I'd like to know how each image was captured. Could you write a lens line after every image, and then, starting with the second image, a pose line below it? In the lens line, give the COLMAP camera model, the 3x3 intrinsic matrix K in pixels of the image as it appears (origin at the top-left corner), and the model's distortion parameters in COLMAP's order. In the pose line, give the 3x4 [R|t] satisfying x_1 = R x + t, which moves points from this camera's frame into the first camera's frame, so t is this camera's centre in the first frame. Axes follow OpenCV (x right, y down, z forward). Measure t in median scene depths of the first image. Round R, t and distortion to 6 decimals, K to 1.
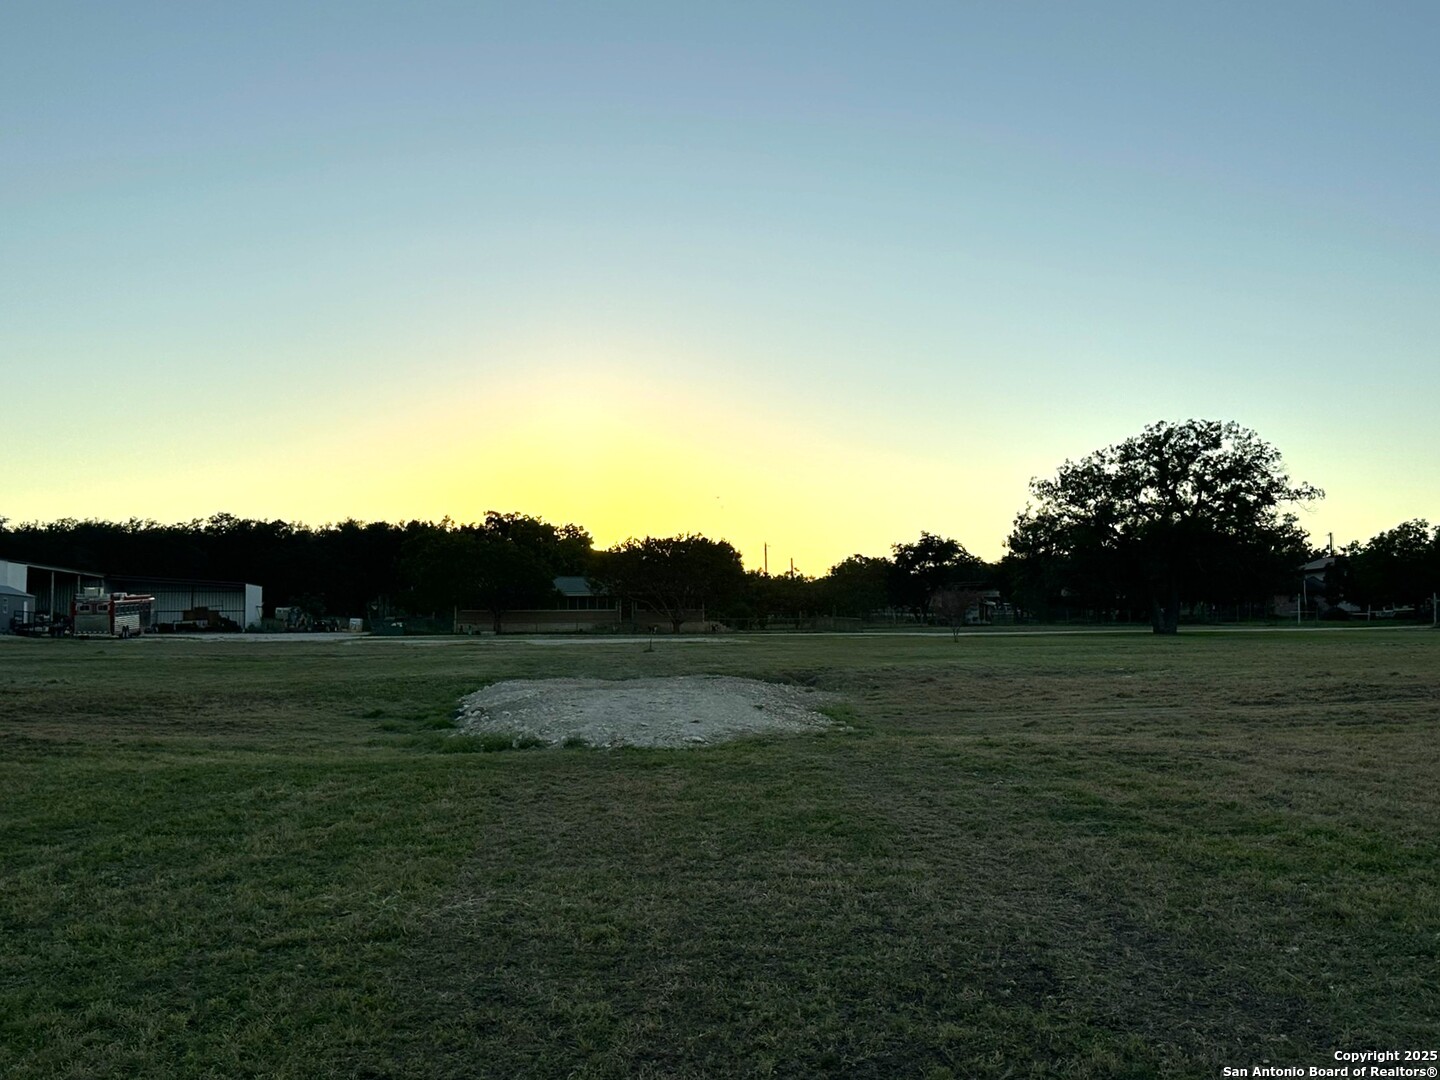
lens RADIAL K [[1526.6, 0, 724.5], [0, 1526.6, 564.1], [0, 0, 1]] dist [0.211208, -0.479603]
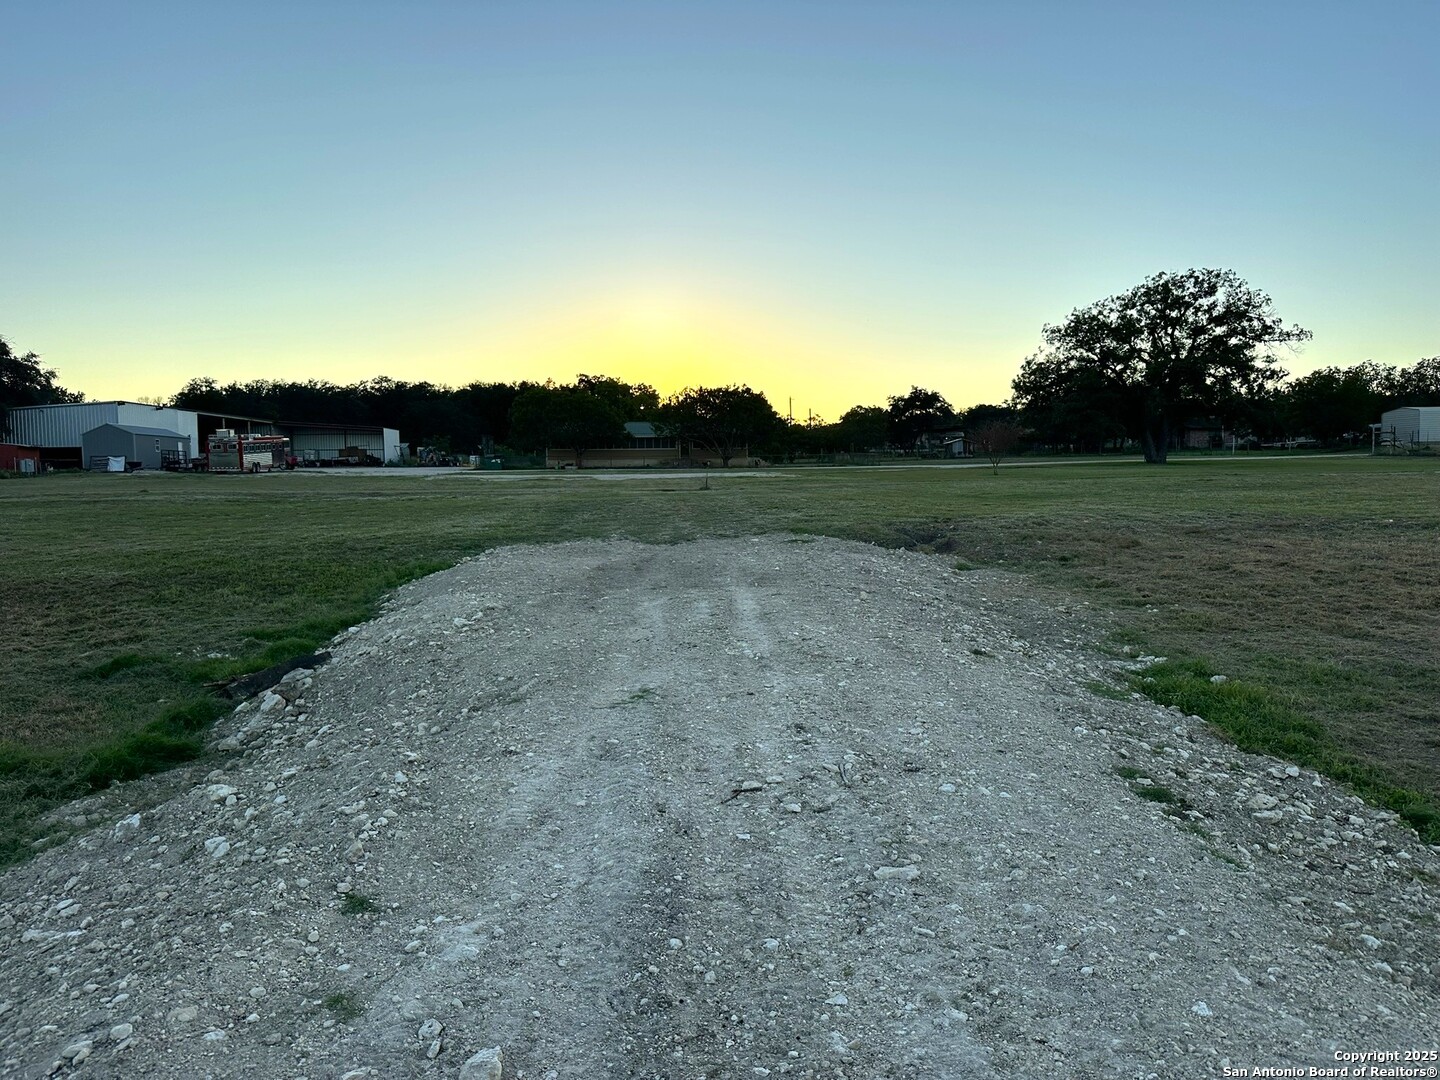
lens RADIAL K [[1006.0, 0, 725.4], [0, 1006.0, 543.8], [0, 0, 1]] dist [0.165601, -0.308442]
pose [[0.999639, -0.004912, -0.026402, -0.011889], [0.008121, 0.992388, 0.122879, 0.007773], [0.025597, -0.123049, 0.992070, 0.215878]]
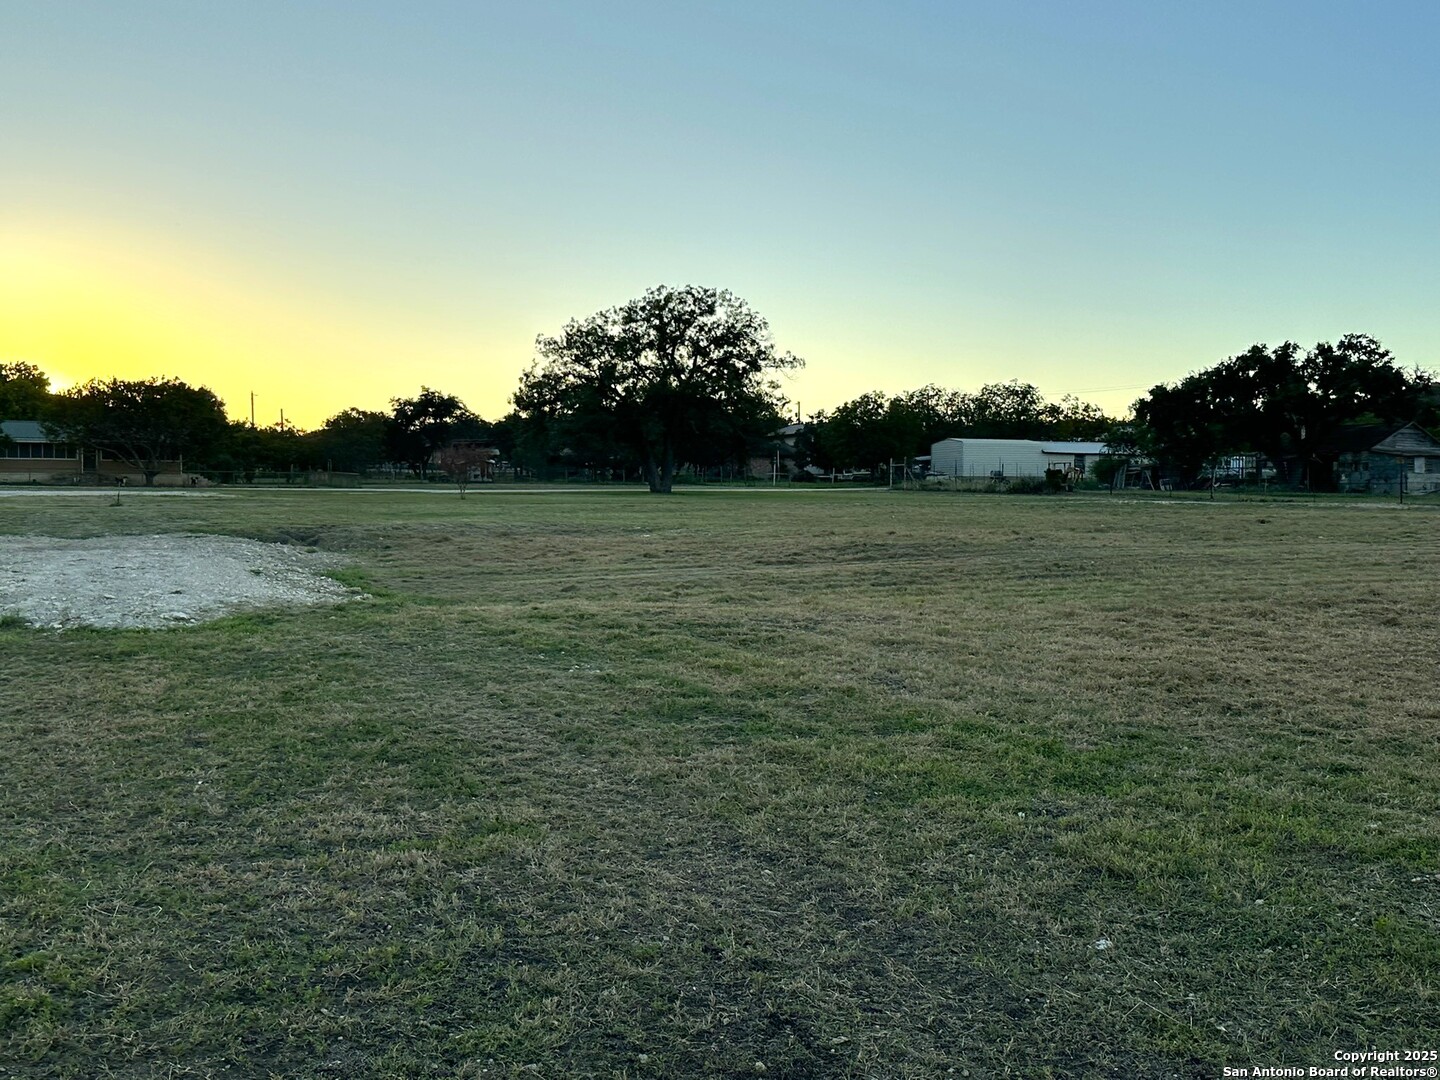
lens RADIAL K [[1501.0, 0, 708.1], [0, 1501.0, 541.8], [0, 0, 1]] dist [0.224269, -0.534950]
pose [[0.949683, 0.002003, 0.313207, -0.001161], [-0.026676, 0.996863, 0.074512, 0.001524], [-0.312075, -0.079118, 0.946757, 0.028943]]
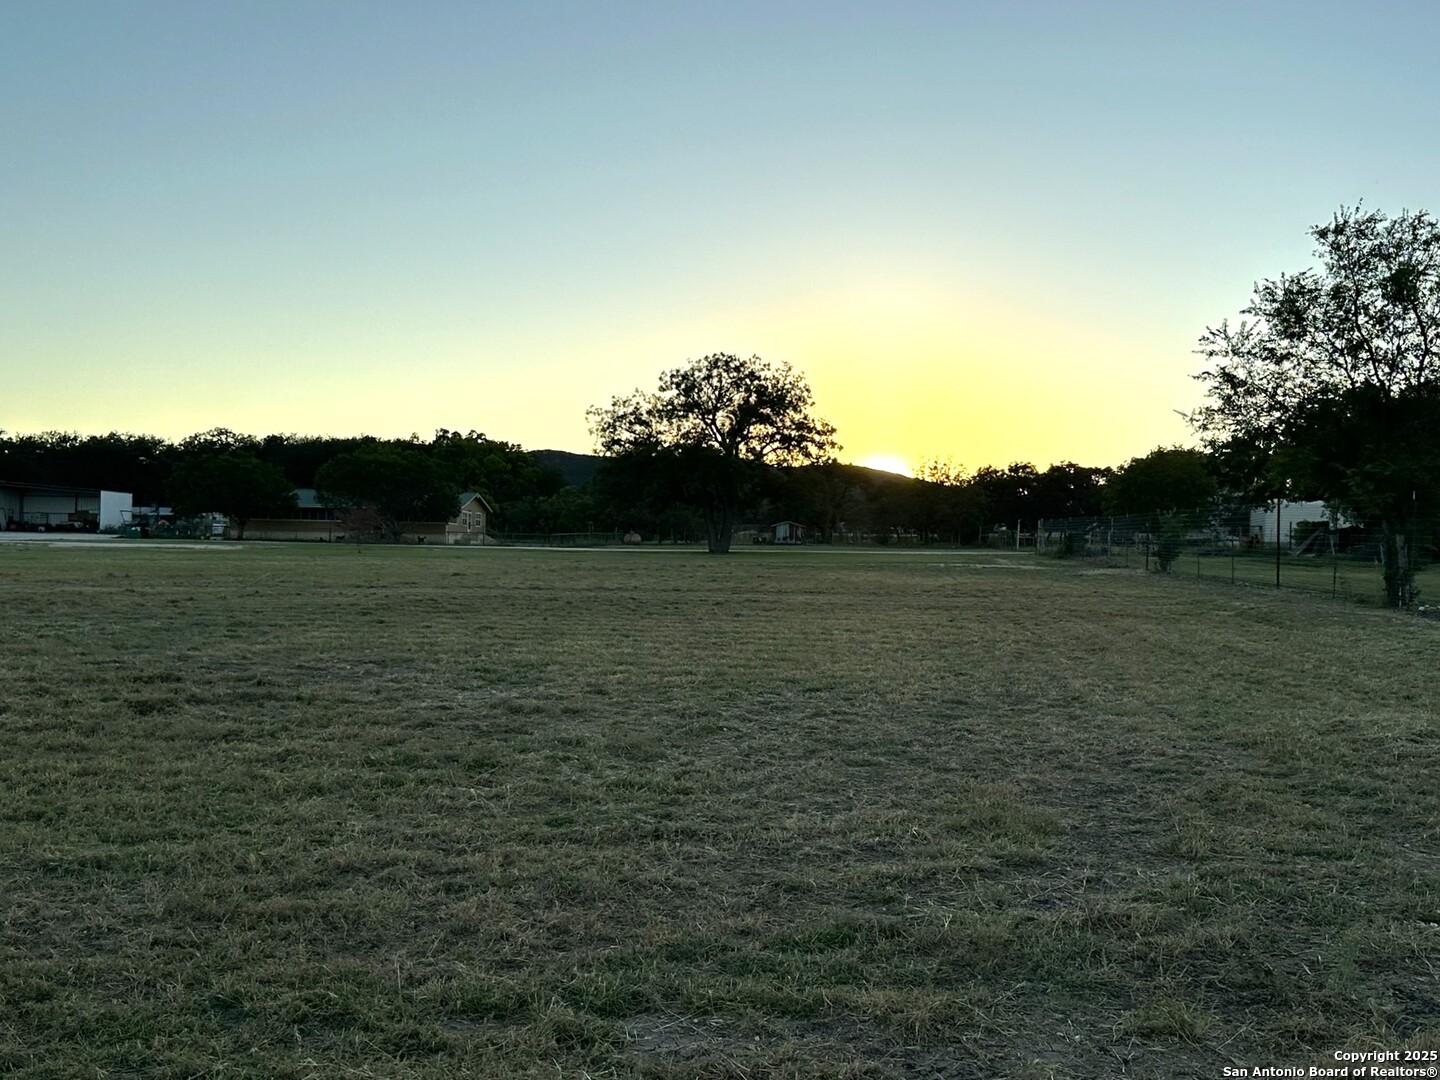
lens RADIAL K [[1523.0, 0, 716.5], [0, 1523.0, 561.4], [0, 0, 1]] dist [0.128078, 0.005598]
pose [[0.978578, 0.026550, -0.204155, 0.460947], [-0.015653, 0.998374, 0.054807, -0.006377], [0.205278, -0.050437, 0.977403, -0.028078]]
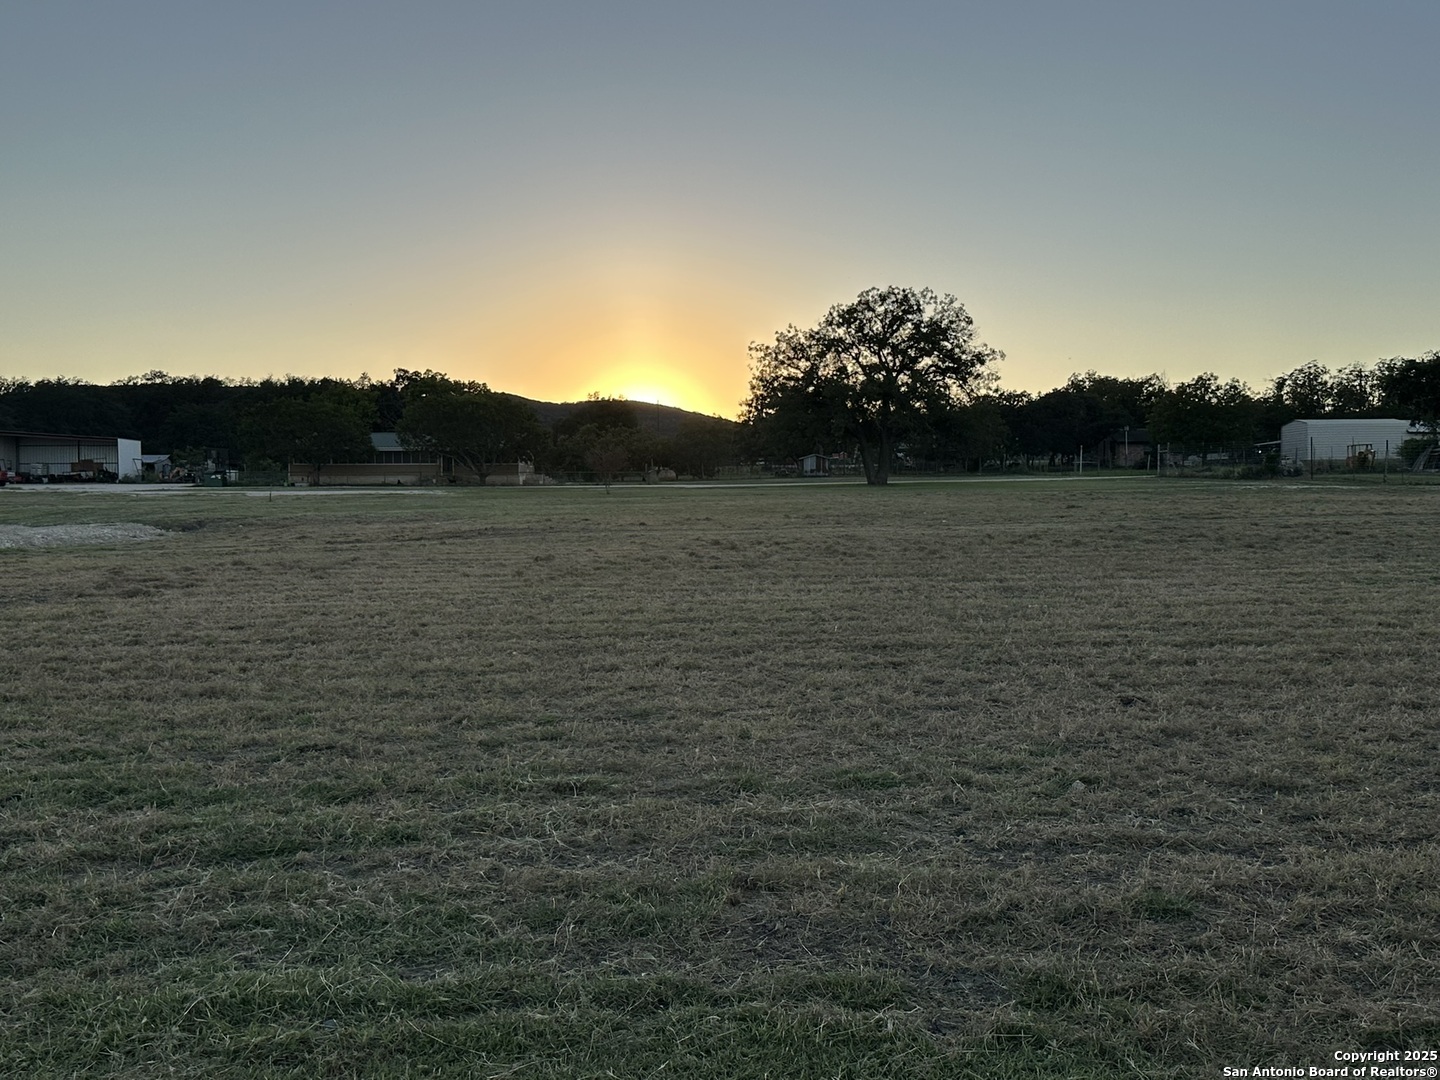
lens RADIAL K [[1517.7, 0, 692.8], [0, 1517.7, 547.1], [0, 0, 1]] dist [0.118701, -0.009121]
pose [[0.997863, 0.000918, -0.065342, 0.208183], [0.004785, 0.996191, 0.087066, -0.004826], [0.065173, -0.087193, 0.994057, -0.074899]]
